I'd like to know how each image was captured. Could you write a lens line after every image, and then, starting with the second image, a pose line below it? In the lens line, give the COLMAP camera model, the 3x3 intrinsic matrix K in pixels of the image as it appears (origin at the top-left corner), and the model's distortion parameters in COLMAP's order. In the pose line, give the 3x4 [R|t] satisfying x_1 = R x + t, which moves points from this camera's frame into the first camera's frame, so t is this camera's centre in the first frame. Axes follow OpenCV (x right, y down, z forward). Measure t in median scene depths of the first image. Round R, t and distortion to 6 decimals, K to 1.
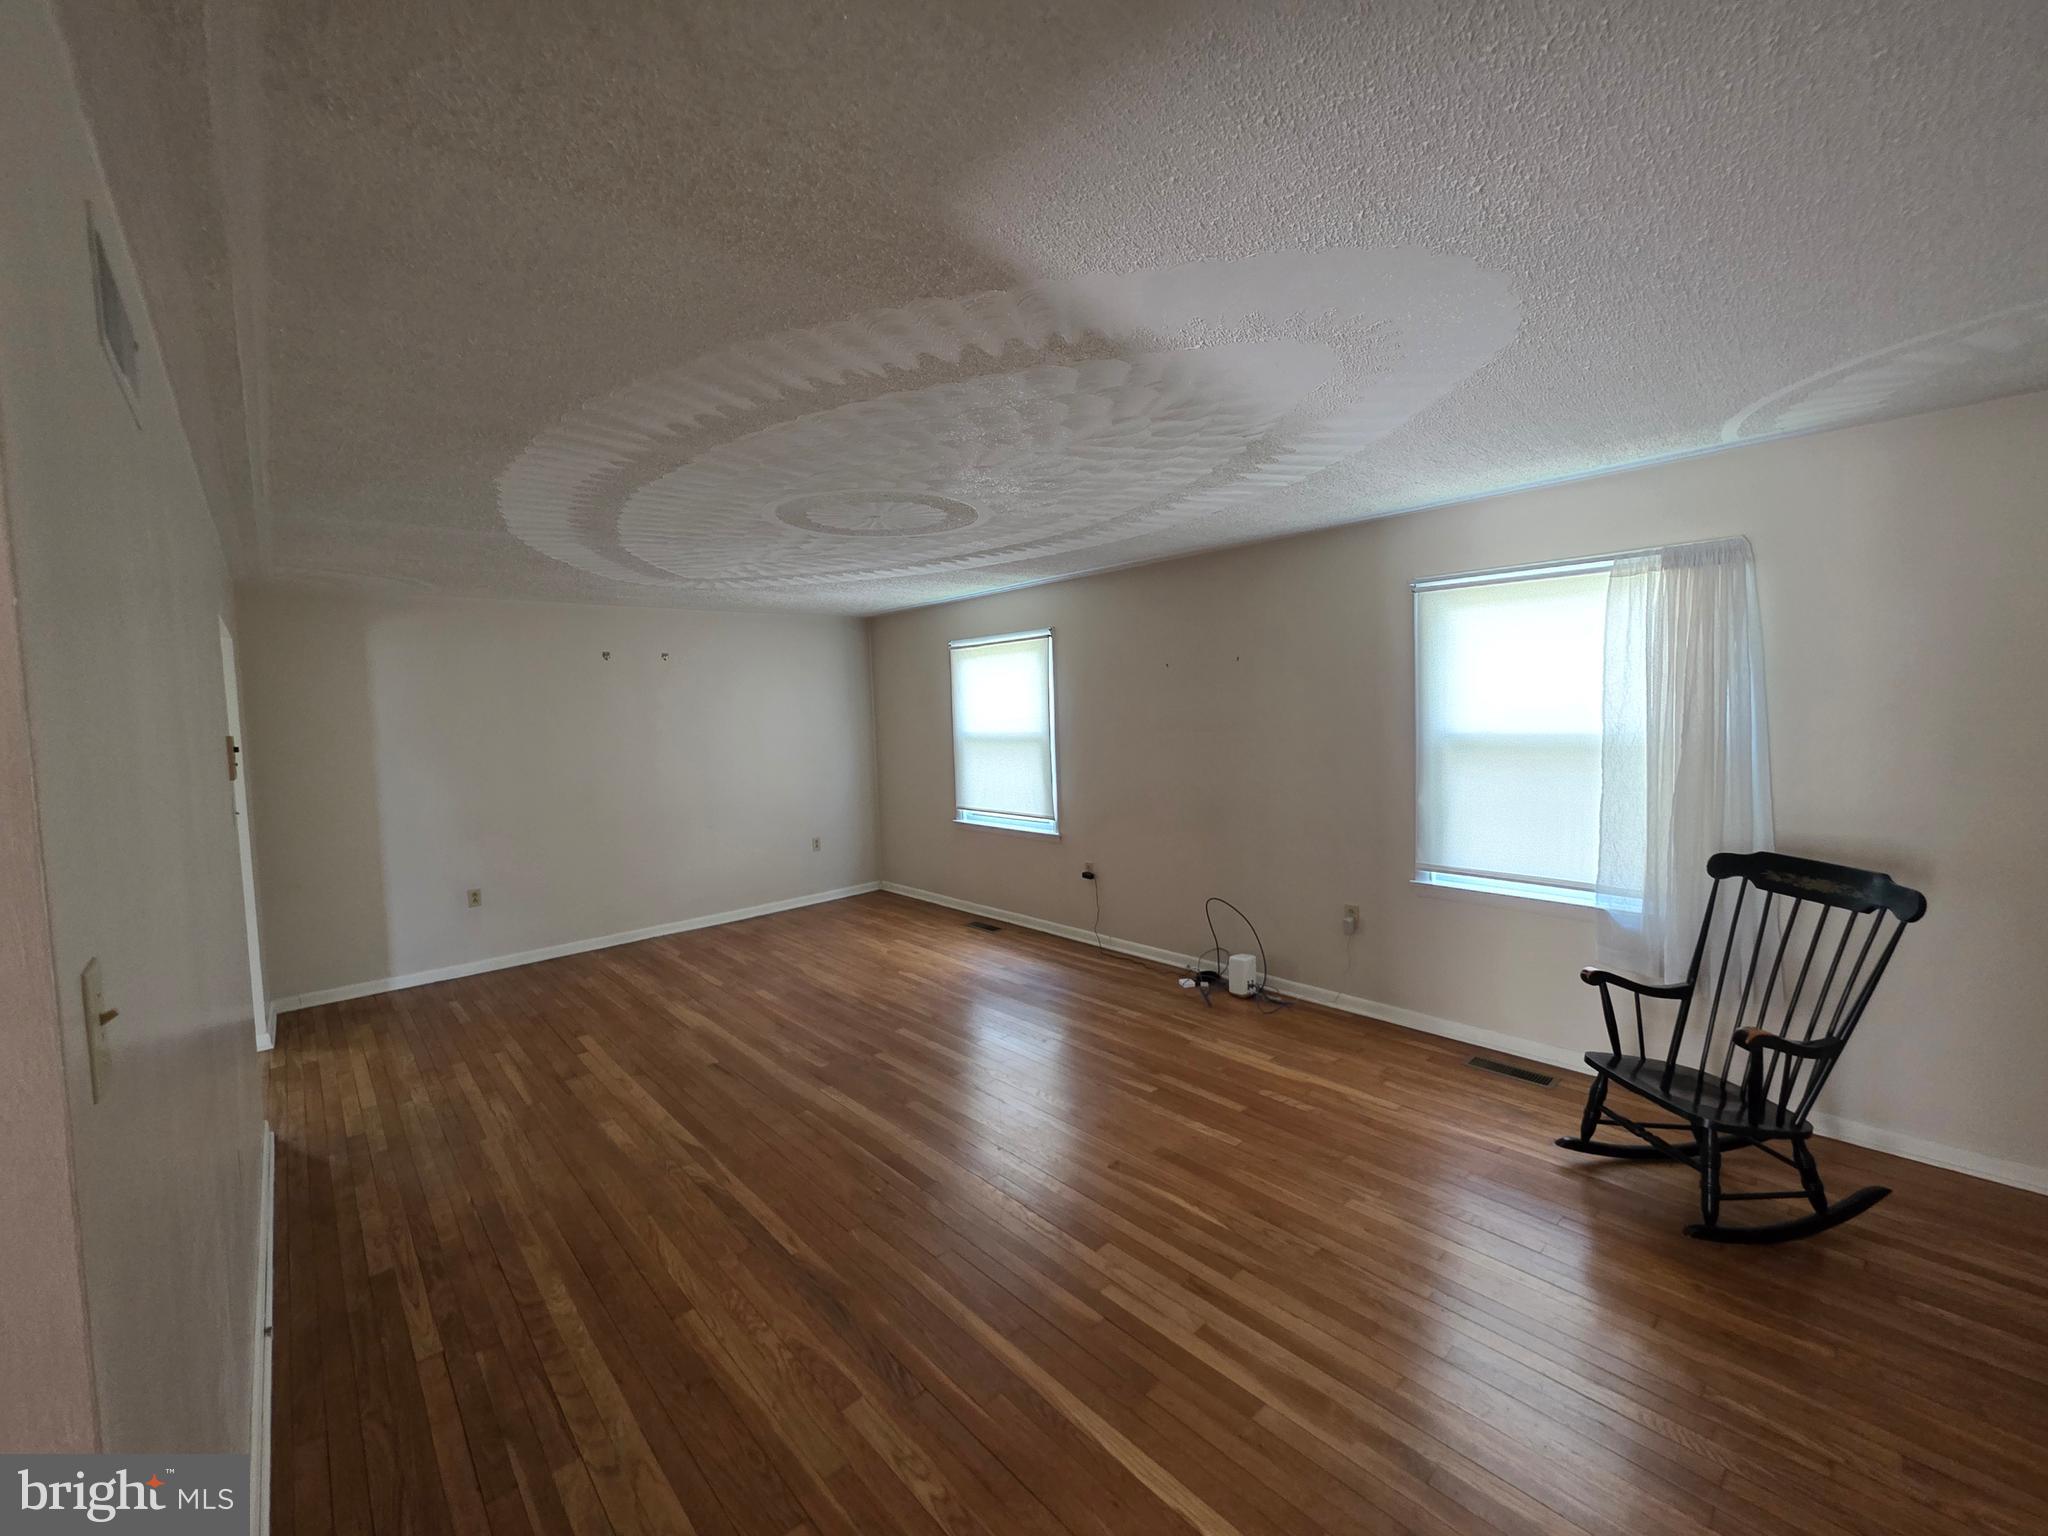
lens RADIAL K [[819.5, 0, 1016.0], [0, 819.5, 758.1], [0, 0, 1]] dist [0.002634, -0.000631]
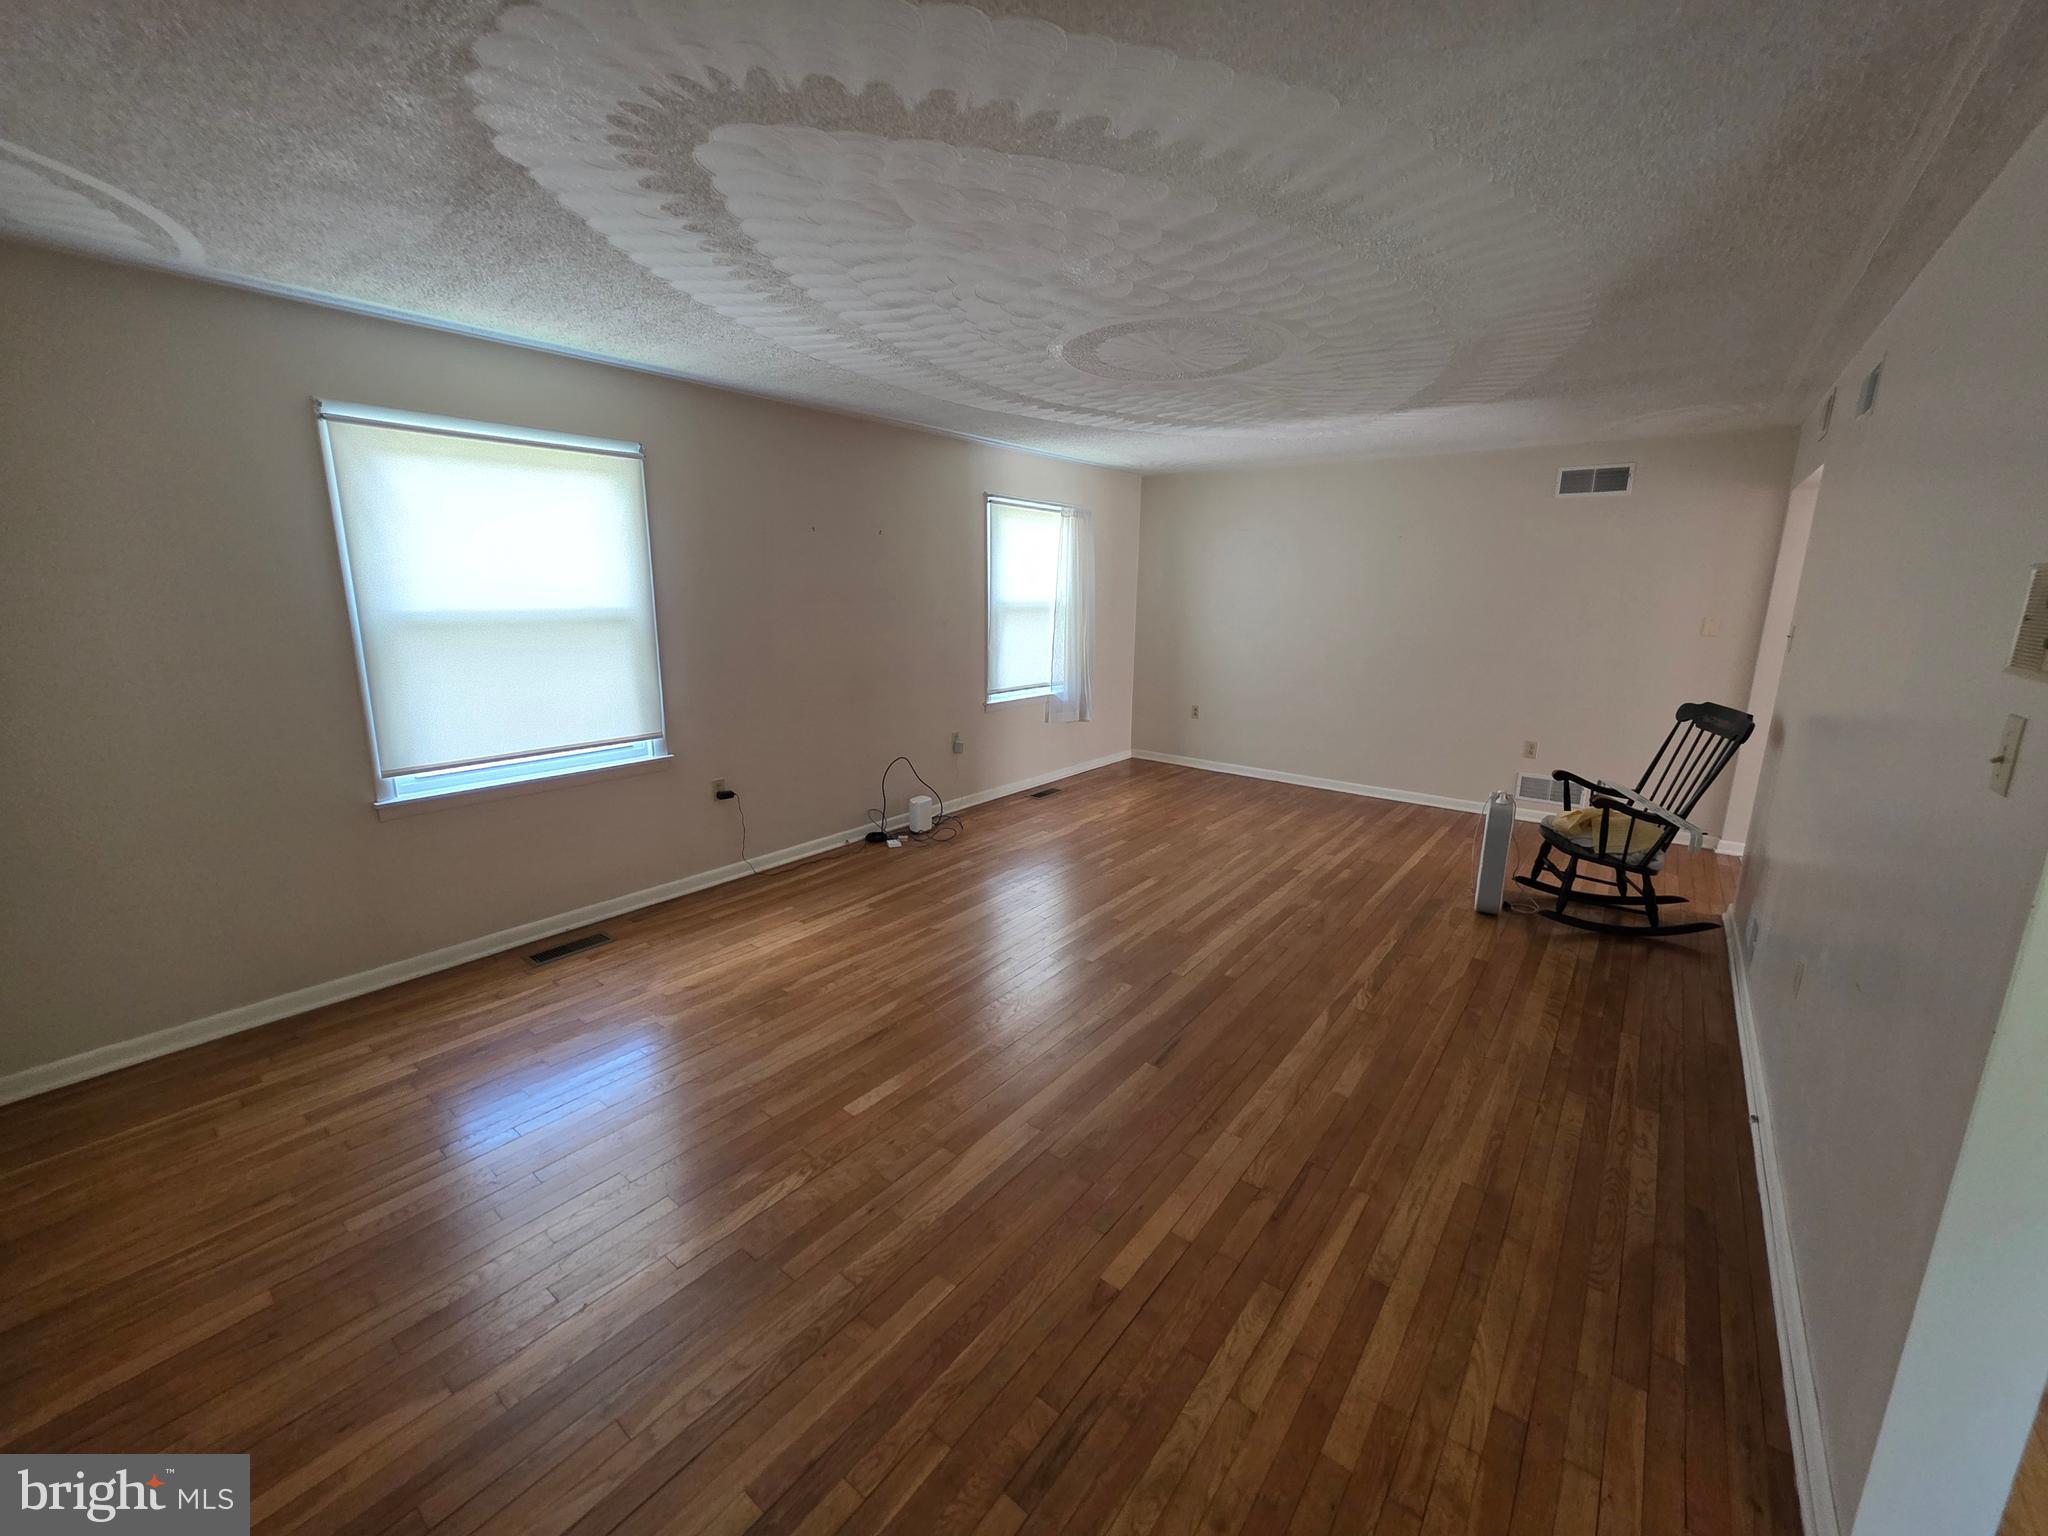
lens RADIAL K [[821.3, 0, 1007.4], [0, 821.3, 759.6], [0, 0, 1]] dist [0.000450, 0.000421]
pose [[-0.162338, -0.177716, 0.970599, -0.972883], [0.057211, 0.980297, 0.189061, -0.028193], [-0.985075, 0.086221, -0.148972, 1.185584]]
